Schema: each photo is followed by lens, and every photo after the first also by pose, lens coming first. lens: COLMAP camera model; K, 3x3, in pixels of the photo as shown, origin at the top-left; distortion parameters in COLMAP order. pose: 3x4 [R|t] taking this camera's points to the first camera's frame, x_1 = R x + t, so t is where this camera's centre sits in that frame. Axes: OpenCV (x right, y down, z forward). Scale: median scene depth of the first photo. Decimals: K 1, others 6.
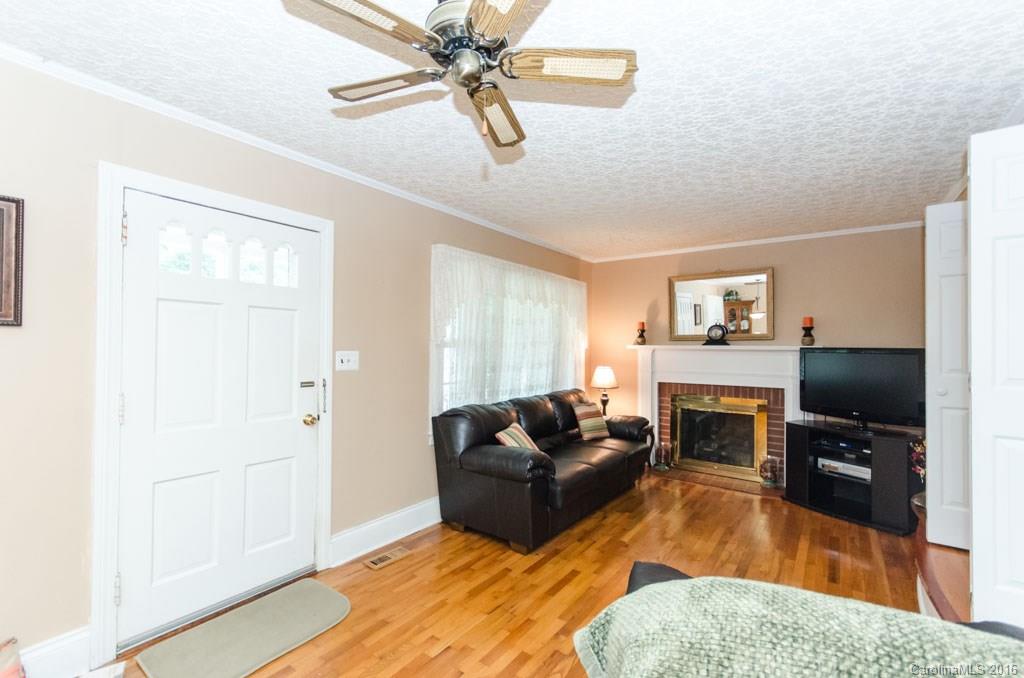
lens RADIAL K [[446.8, 0, 506.5], [0, 446.8, 345.3], [0, 0, 1]] dist [0.004912, 0.001091]
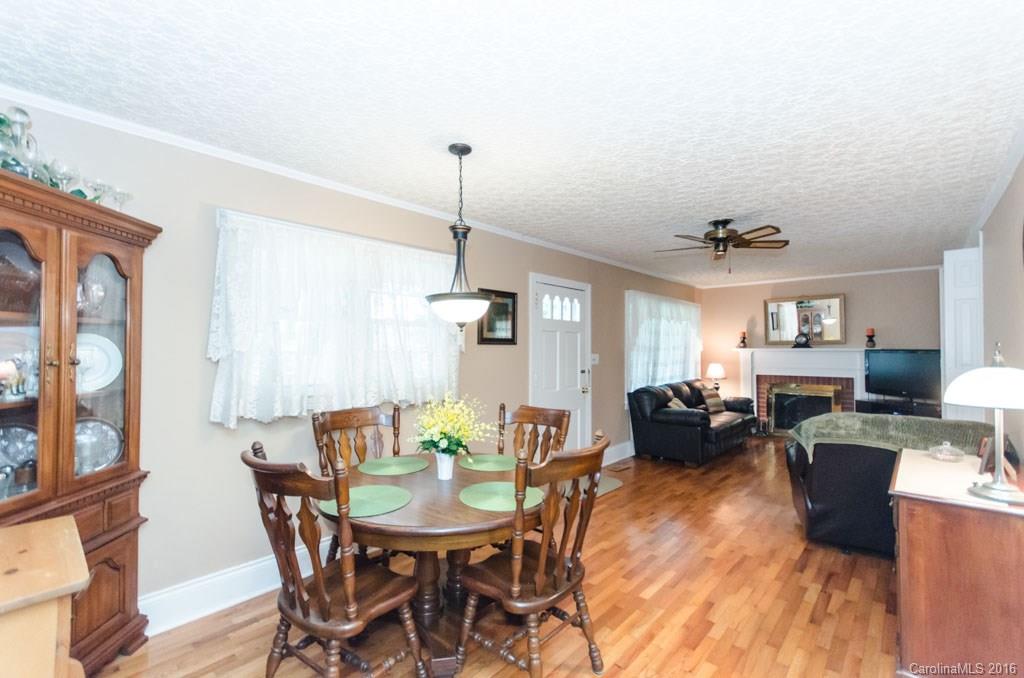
lens RADIAL K [[446.8, 0, 506.5], [0, 446.8, 345.3], [0, 0, 1]] dist [0.004912, 0.001091]
pose [[0.994213, -0.010006, -0.106955, -0.339107], [0.009431, 0.999938, -0.005881, -0.010063], [0.107008, 0.004838, 0.994246, -0.560924]]
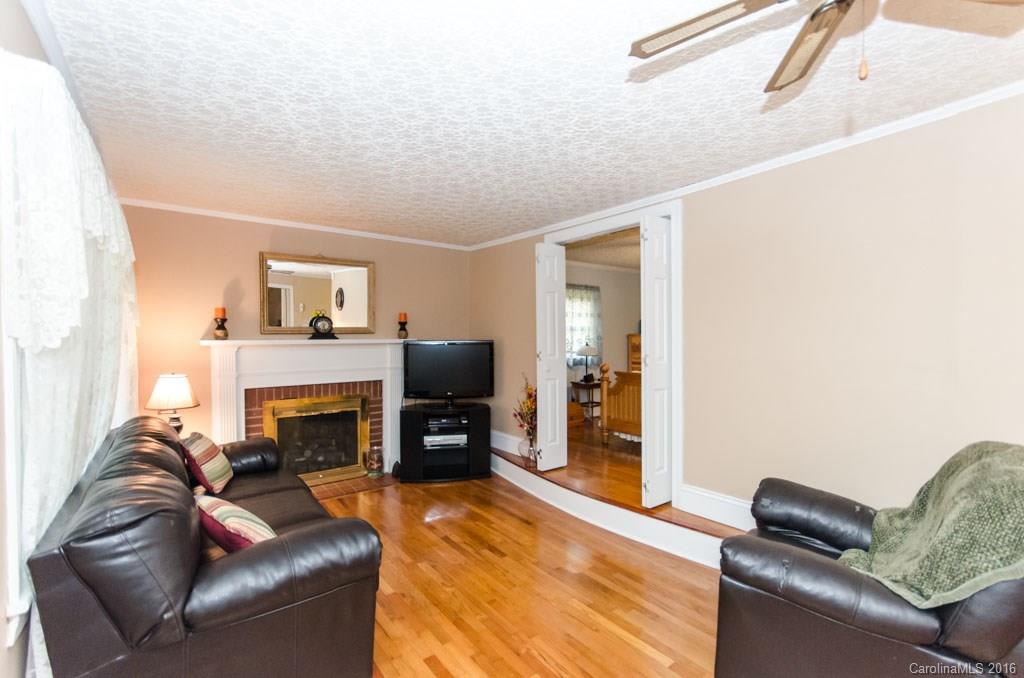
lens RADIAL K [[447.6, 0, 511.7], [0, 447.6, 343.7], [0, 0, 1]] dist [0.000303, 0.000200]
pose [[0.279676, -0.020989, 0.959865, -0.304958], [0.006409, 0.999780, 0.019994, -0.007240], [-0.960073, 0.000560, 0.279748, 0.422901]]
